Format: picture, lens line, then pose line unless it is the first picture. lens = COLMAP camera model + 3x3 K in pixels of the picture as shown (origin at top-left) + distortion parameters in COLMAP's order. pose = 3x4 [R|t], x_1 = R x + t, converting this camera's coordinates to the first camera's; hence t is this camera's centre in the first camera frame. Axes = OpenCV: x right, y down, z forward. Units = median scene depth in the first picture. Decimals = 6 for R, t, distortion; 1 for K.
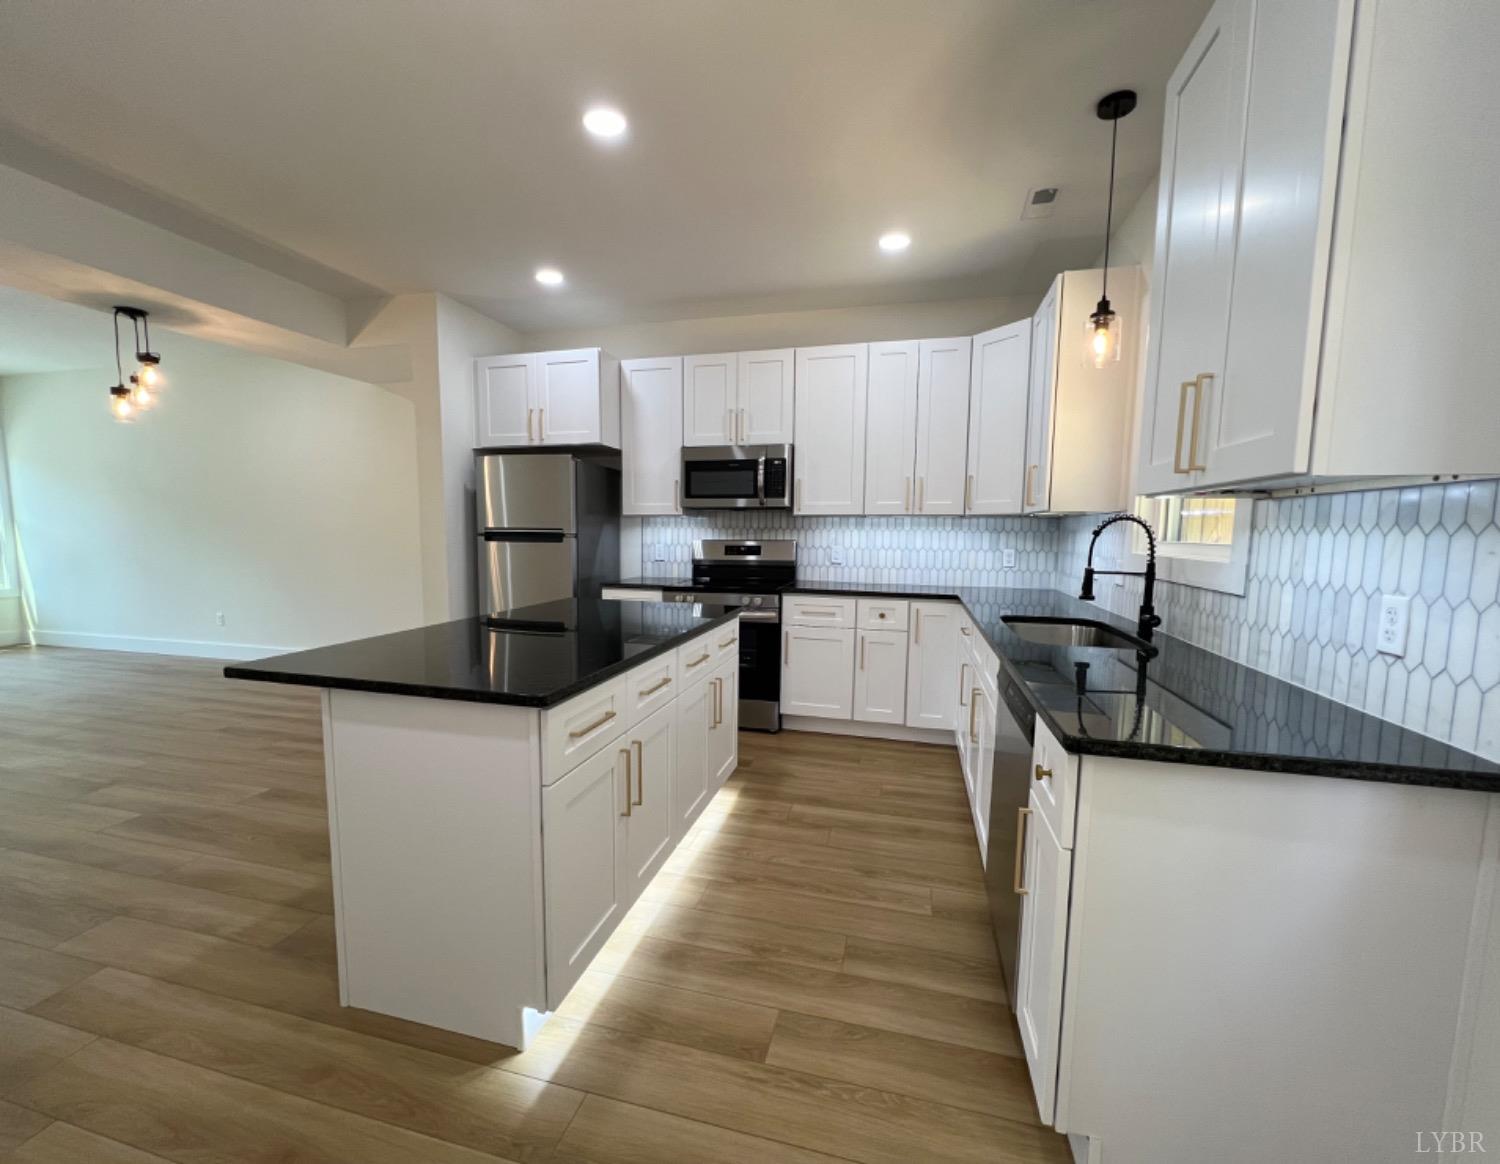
lens RADIAL K [[633.6, 0, 736.9], [0, 633.6, 592.6], [0, 0, 1]] dist [0.000334, 0.001007]
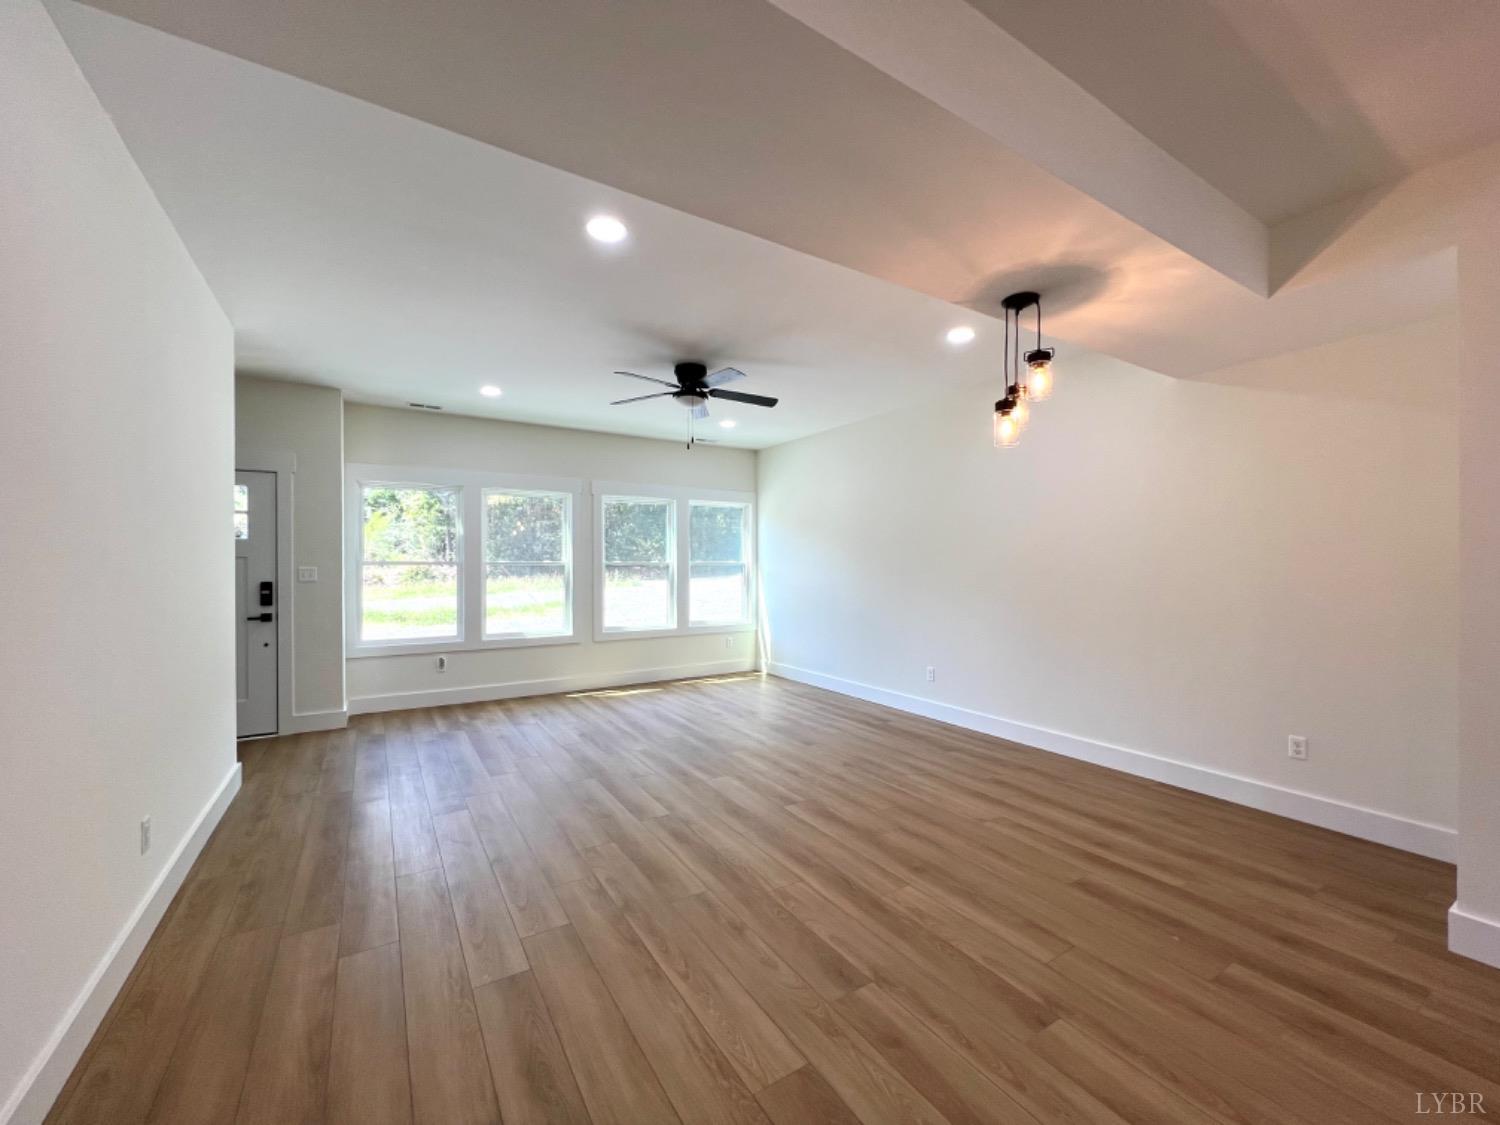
lens RADIAL K [[598.5, 0, 746.4], [0, 598.5, 558.8], [0, 0, 1]] dist [-0.001932, 0.000714]
pose [[0.732170, -0.015484, -0.680946, -0.803479], [-0.055657, 0.995038, -0.082470, -0.071493], [0.678844, 0.098281, 0.727675, 0.334511]]
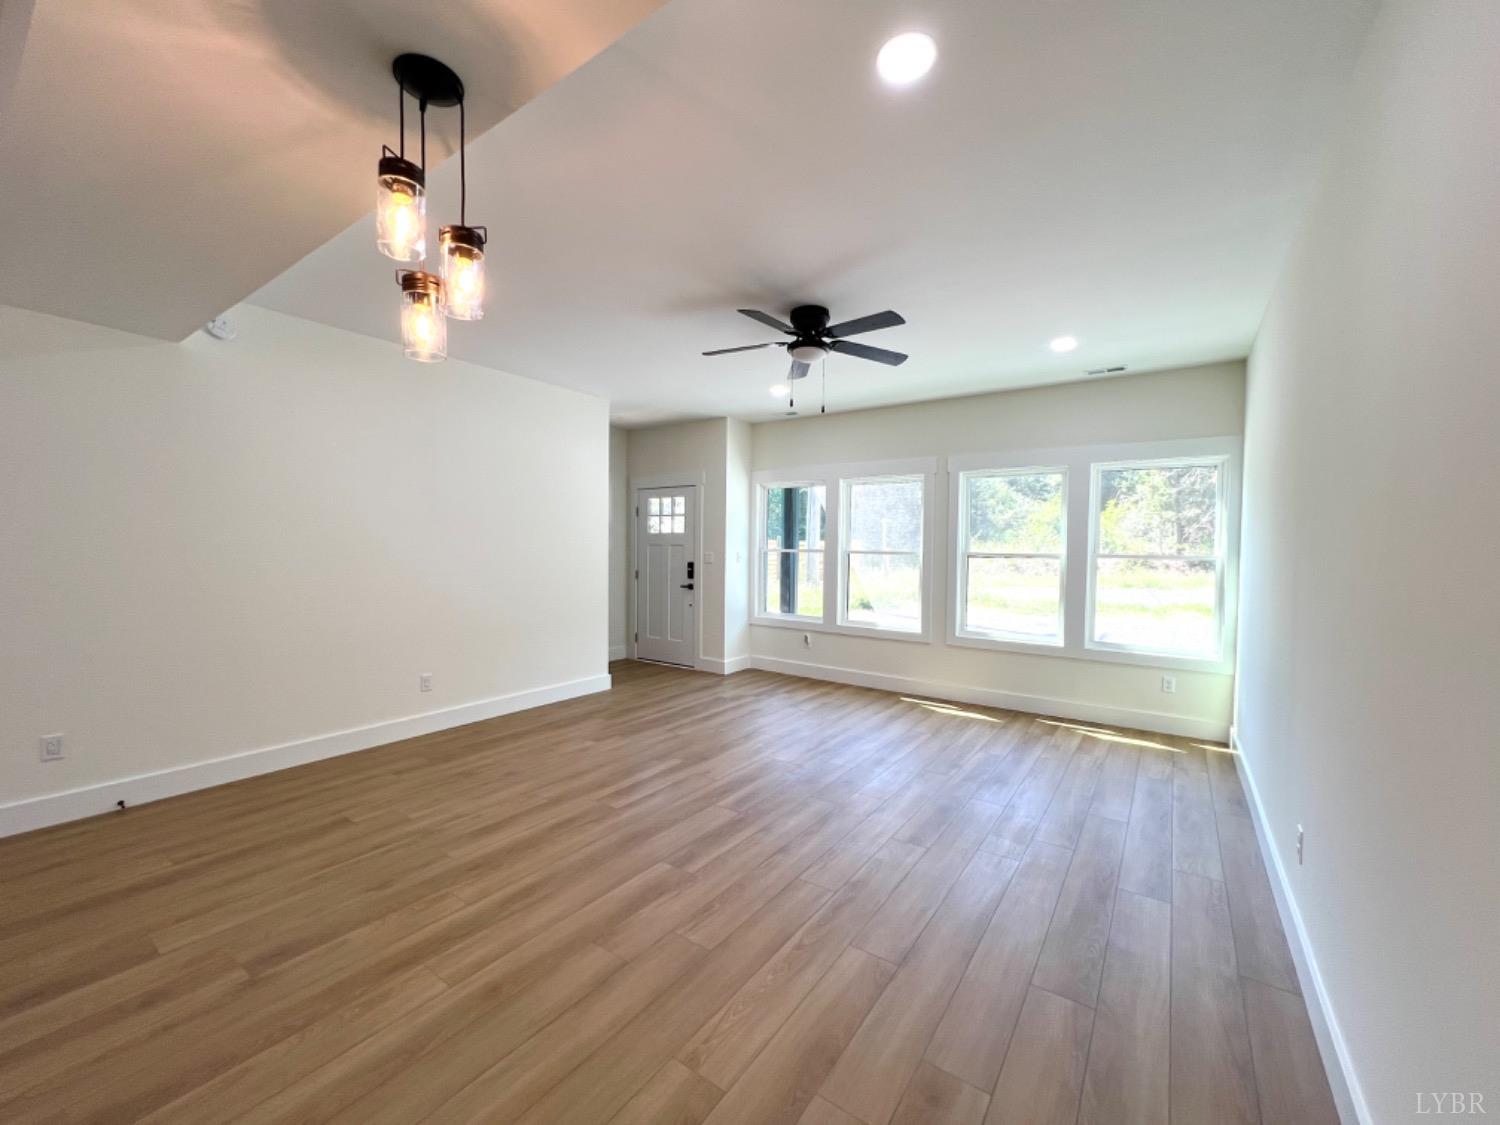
lens RADIAL K [[598.5, 0, 750.1], [0, 598.5, 560.0], [0, 0, 1]] dist [-0.001932, 0.000714]
pose [[-0.341852, 0.005869, -0.939735, -0.740365], [-0.104074, 0.993593, 0.044065, -0.195743], [0.933973, 0.112866, -0.339051, 1.550598]]
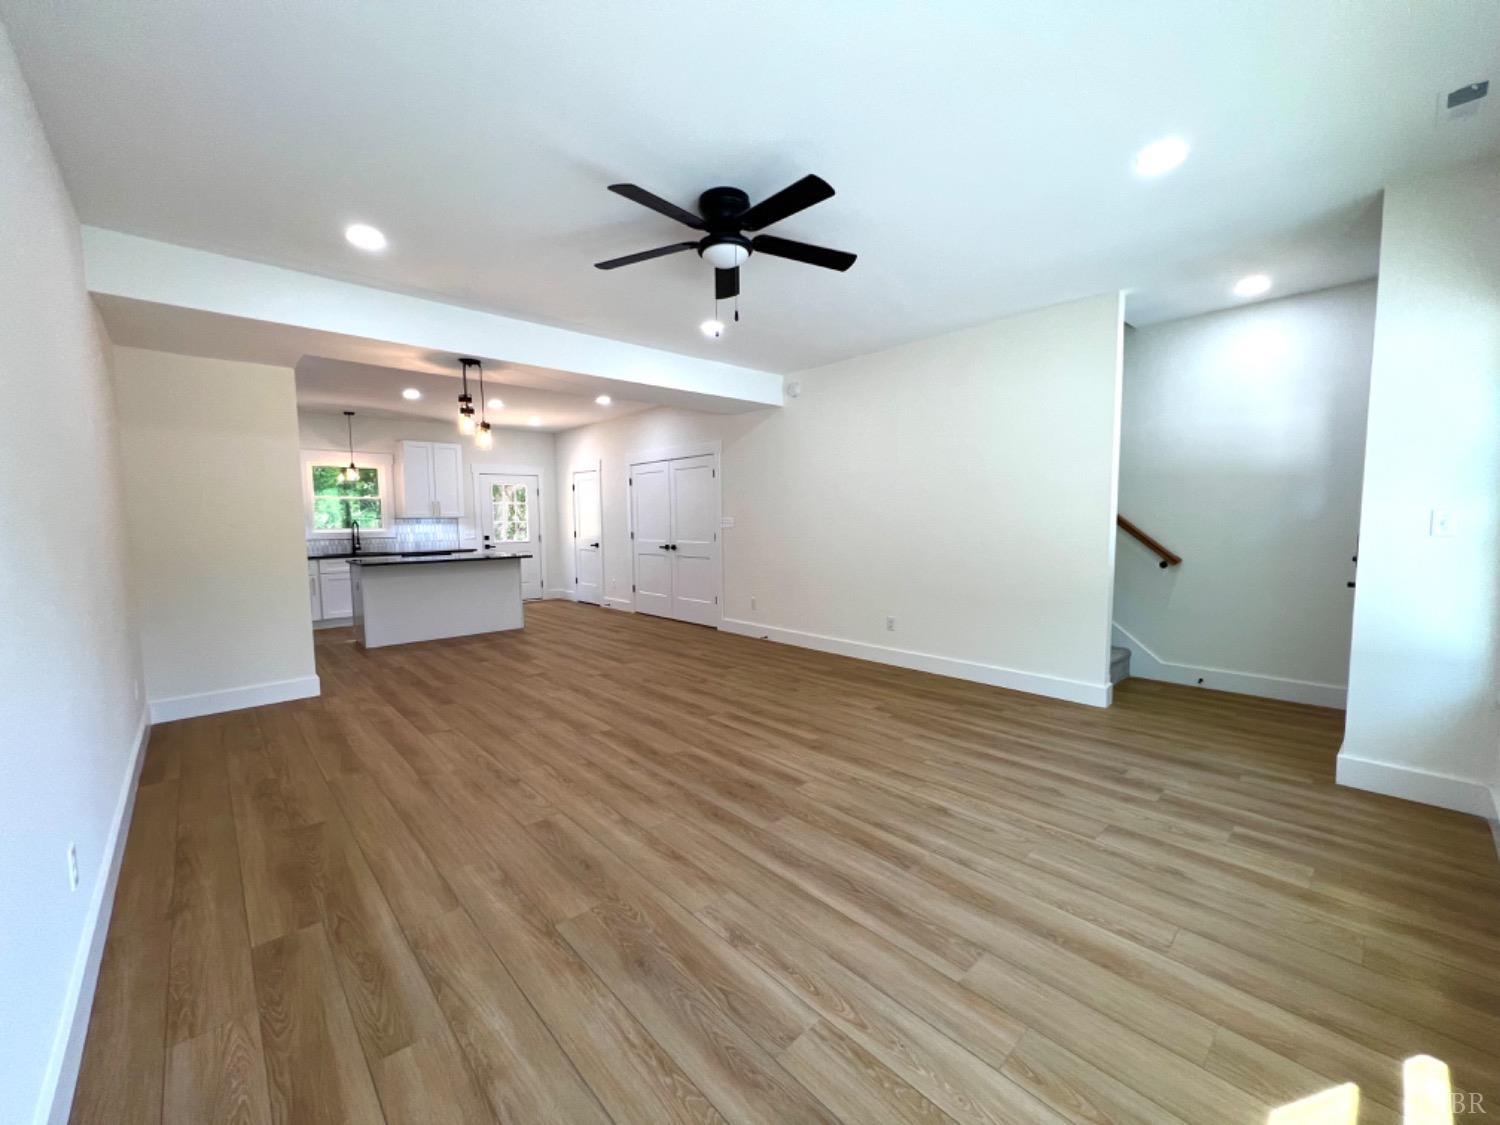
lens RADIAL K [[598.5, 0, 753.3], [0, 598.5, 565.6], [0, 0, 1]] dist [-0.001932, 0.000714]
pose [[-0.850369, -0.042605, 0.524459, -2.356616], [0.053114, 0.984676, 0.166111, -0.239250], [-0.523499, 0.169112, -0.835075, 2.011470]]
